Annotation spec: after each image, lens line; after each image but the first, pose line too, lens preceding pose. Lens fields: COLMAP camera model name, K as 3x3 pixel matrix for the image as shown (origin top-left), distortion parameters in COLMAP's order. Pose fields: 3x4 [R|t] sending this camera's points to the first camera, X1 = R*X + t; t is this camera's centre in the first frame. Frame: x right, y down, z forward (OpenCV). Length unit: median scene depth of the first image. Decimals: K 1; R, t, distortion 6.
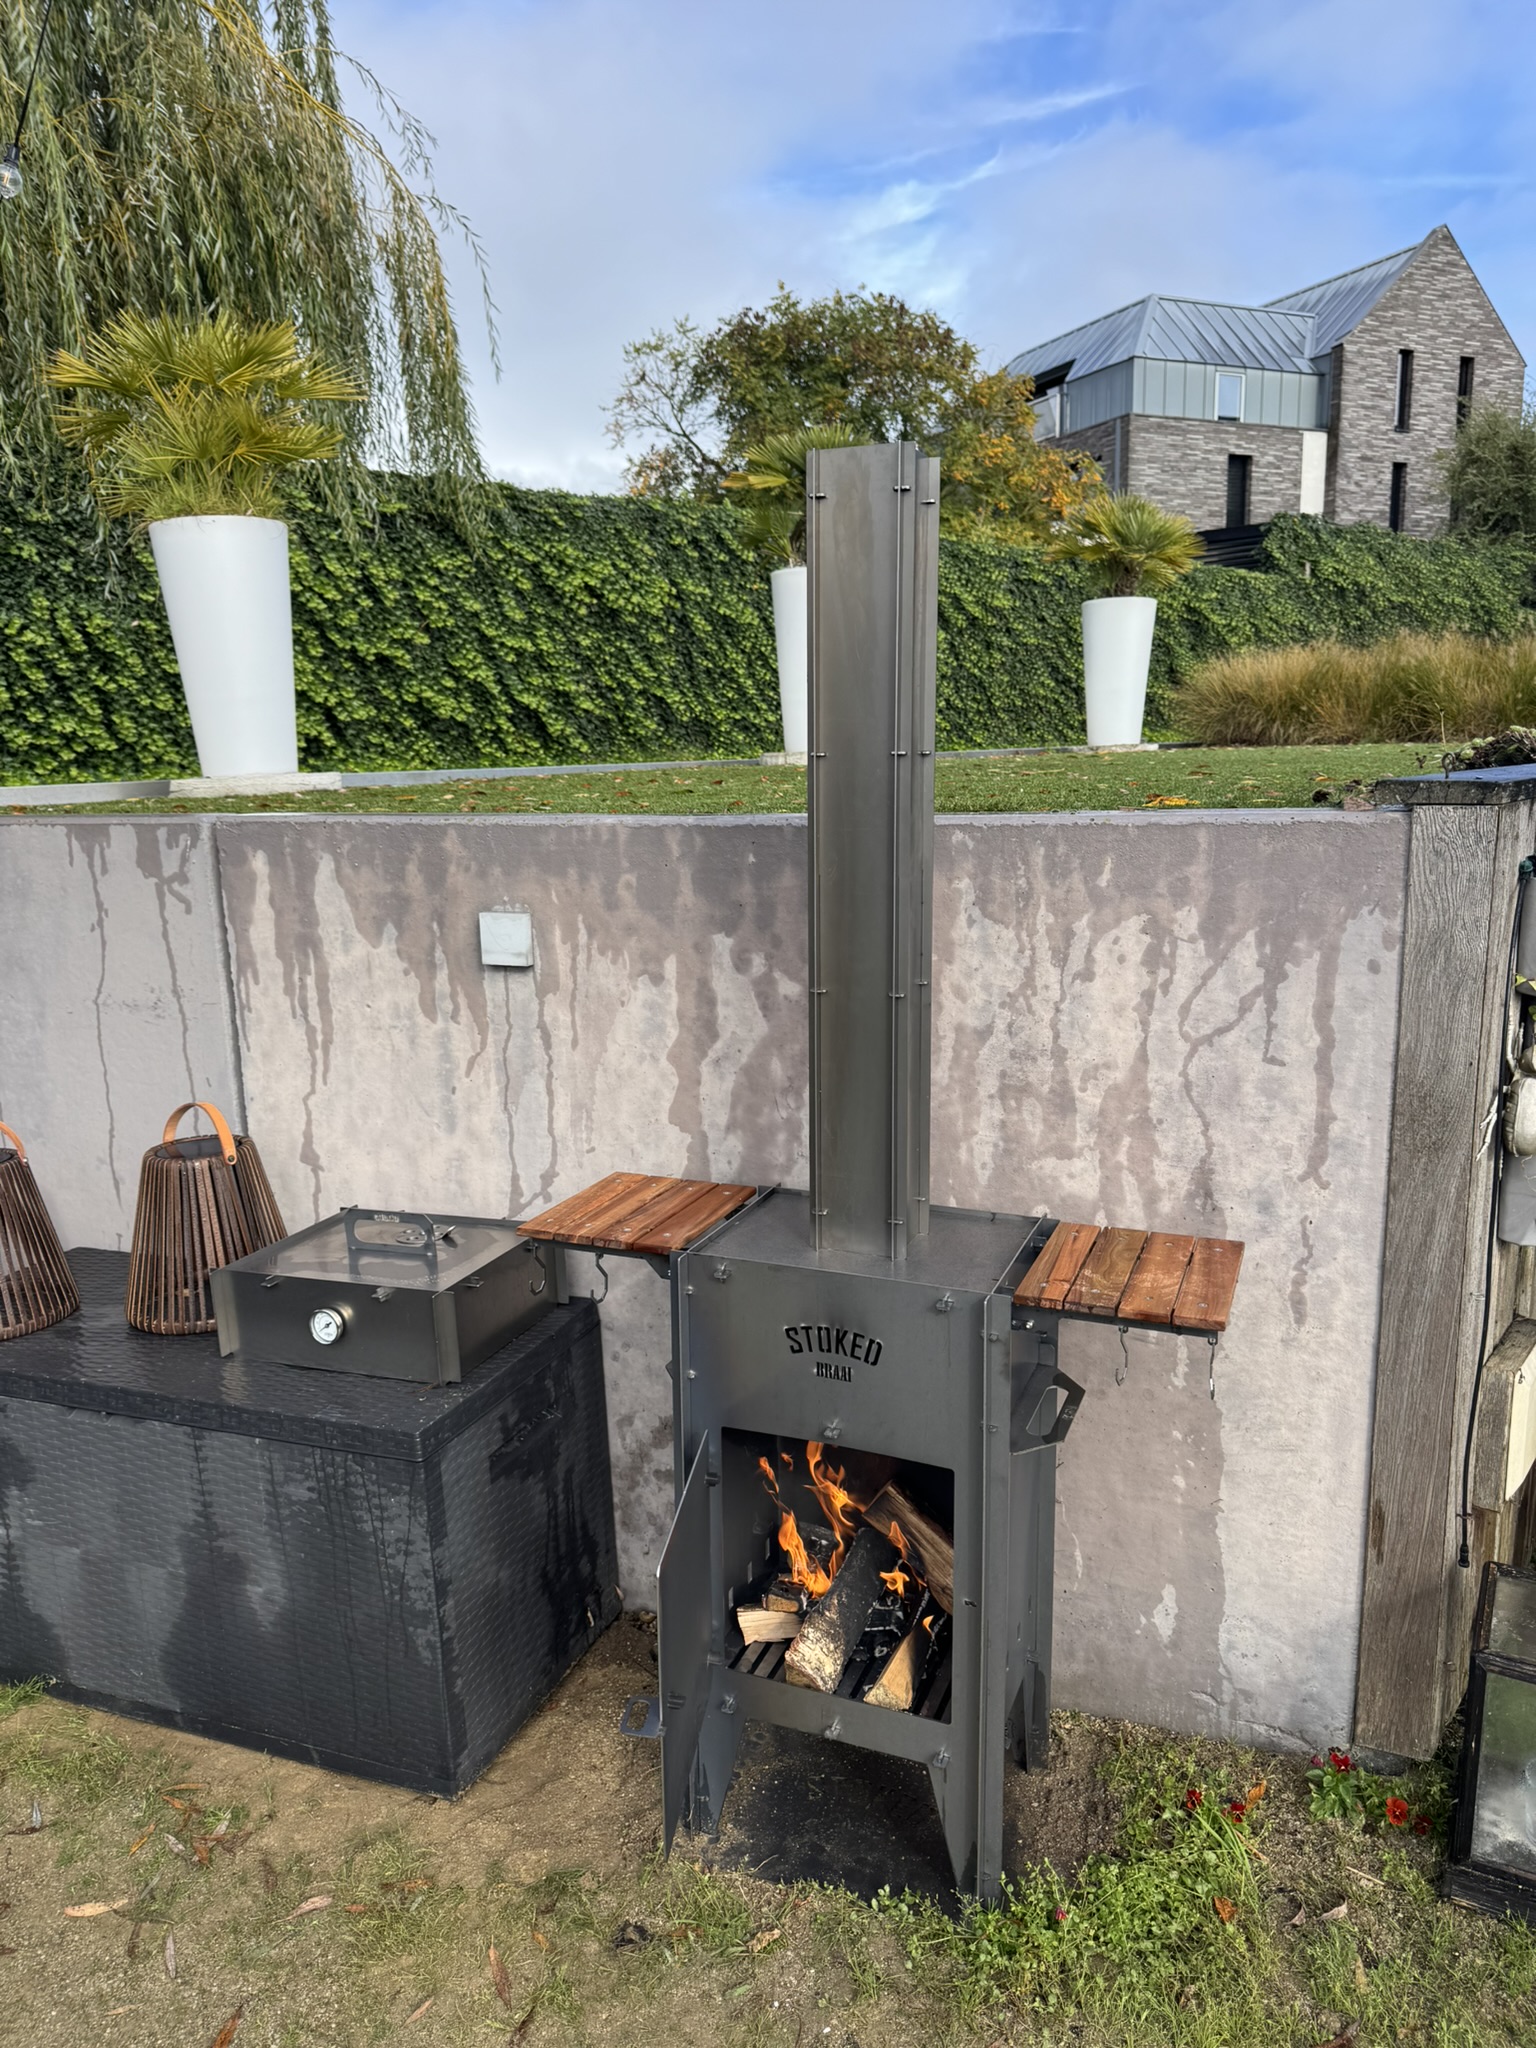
lens RADIAL K [[1440.3, 0, 766.6], [0, 1440.3, 991.2], [0, 0, 1]] dist [0.000691, -0.004857]
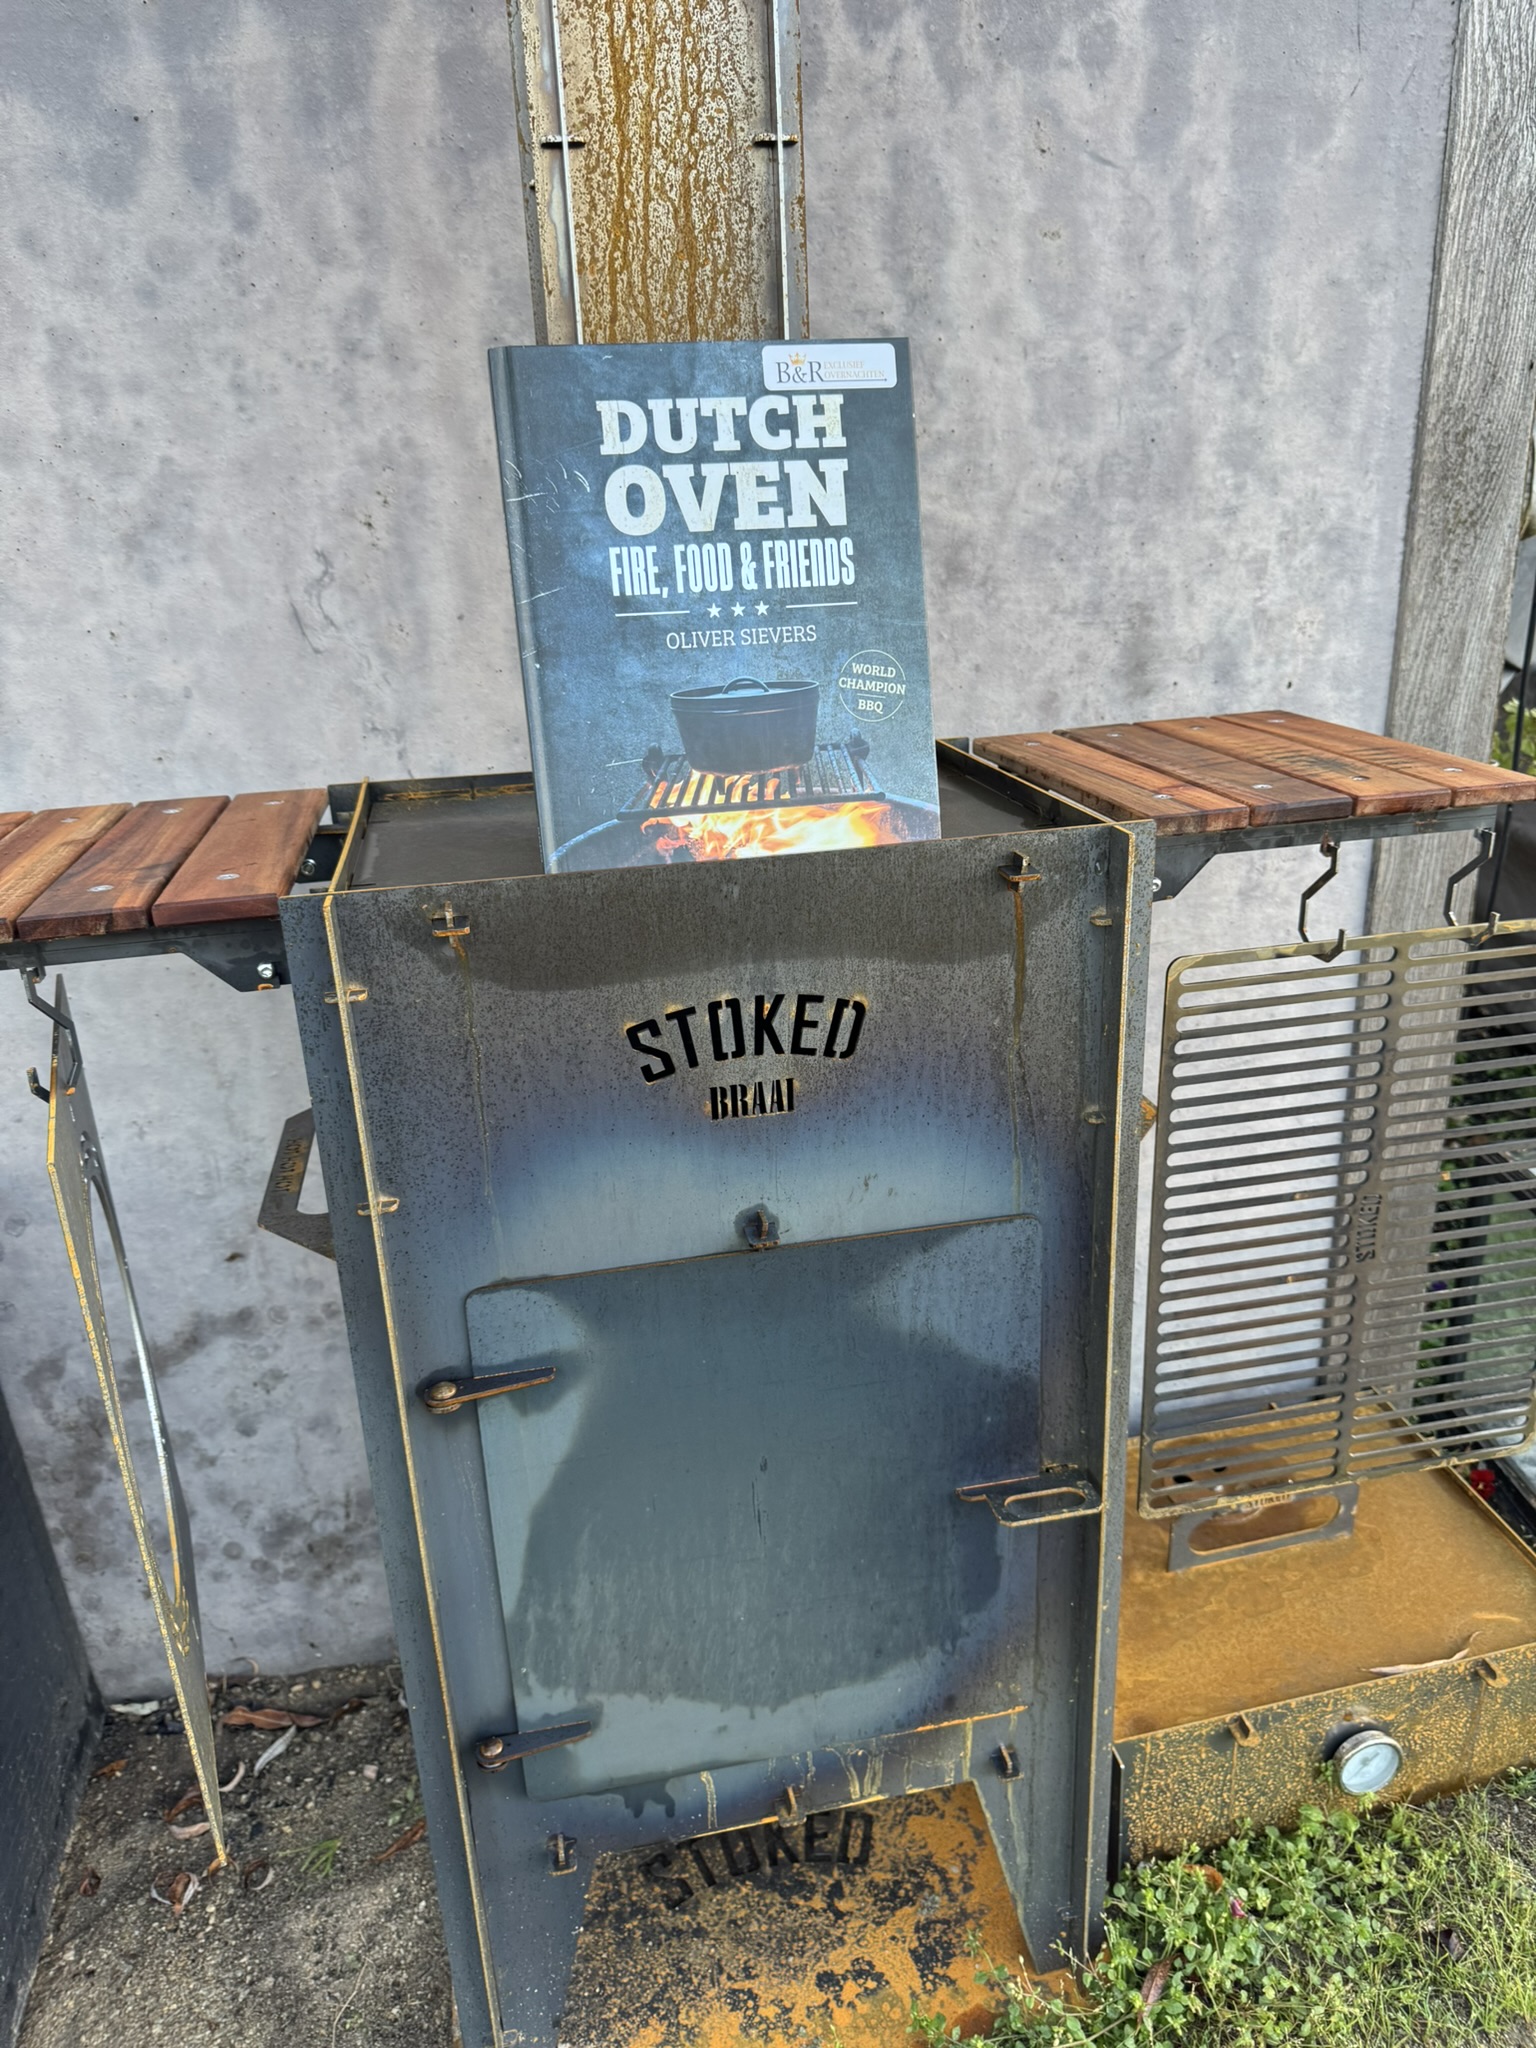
lens RADIAL K [[1440.3, 0, 766.6], [0, 1440.3, 991.2], [0, 0, 1]] dist [0.000691, -0.004857]
pose [[0.834120, -0.212383, 0.509055, -0.151480], [0.130383, 0.972663, 0.192165, 0.147859], [-0.535951, -0.093916, 0.839009, 0.625752]]
